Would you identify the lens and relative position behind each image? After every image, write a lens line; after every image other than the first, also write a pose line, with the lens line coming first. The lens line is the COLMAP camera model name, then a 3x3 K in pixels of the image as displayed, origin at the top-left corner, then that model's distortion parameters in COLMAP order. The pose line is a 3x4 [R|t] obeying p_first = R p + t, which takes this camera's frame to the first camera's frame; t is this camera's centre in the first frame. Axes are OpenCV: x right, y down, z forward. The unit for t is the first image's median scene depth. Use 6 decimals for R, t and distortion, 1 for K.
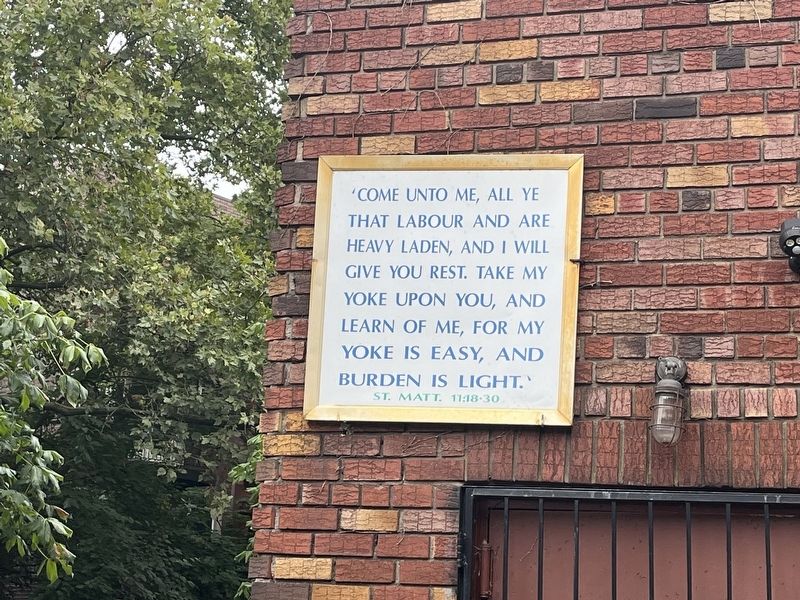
lens RADIAL K [[1485.8, 0, 399.4], [0, 1485.8, 298.9], [0, 0, 1]] dist [0.034661, 0.000000]
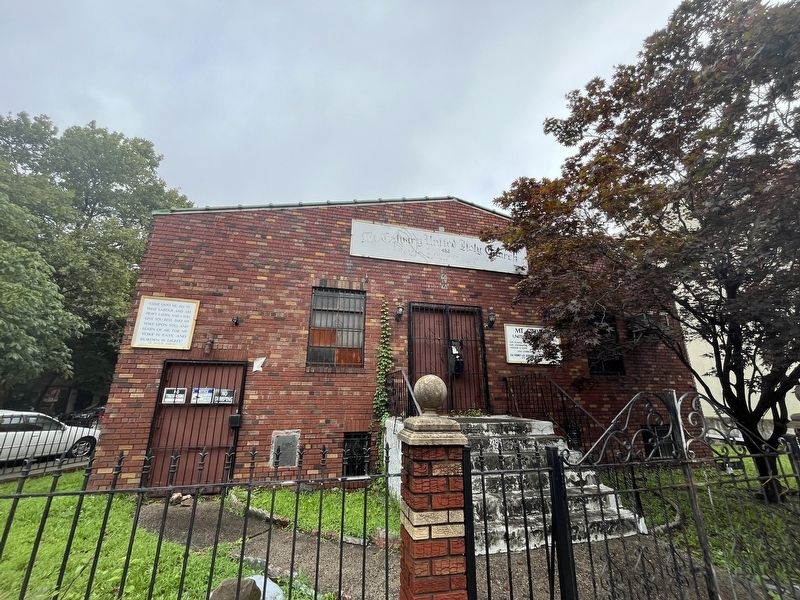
lens RADIAL K [[316.6, 0, 399.9], [0, 316.6, 303.9], [0, 0, 1]] dist [0.000710, 0.000038]
pose [[0.858833, 0.092182, 0.503894, 0.170097], [-0.078720, 0.995741, -0.047990, -0.087116], [-0.506171, 0.001549, 0.862431, -0.417084]]
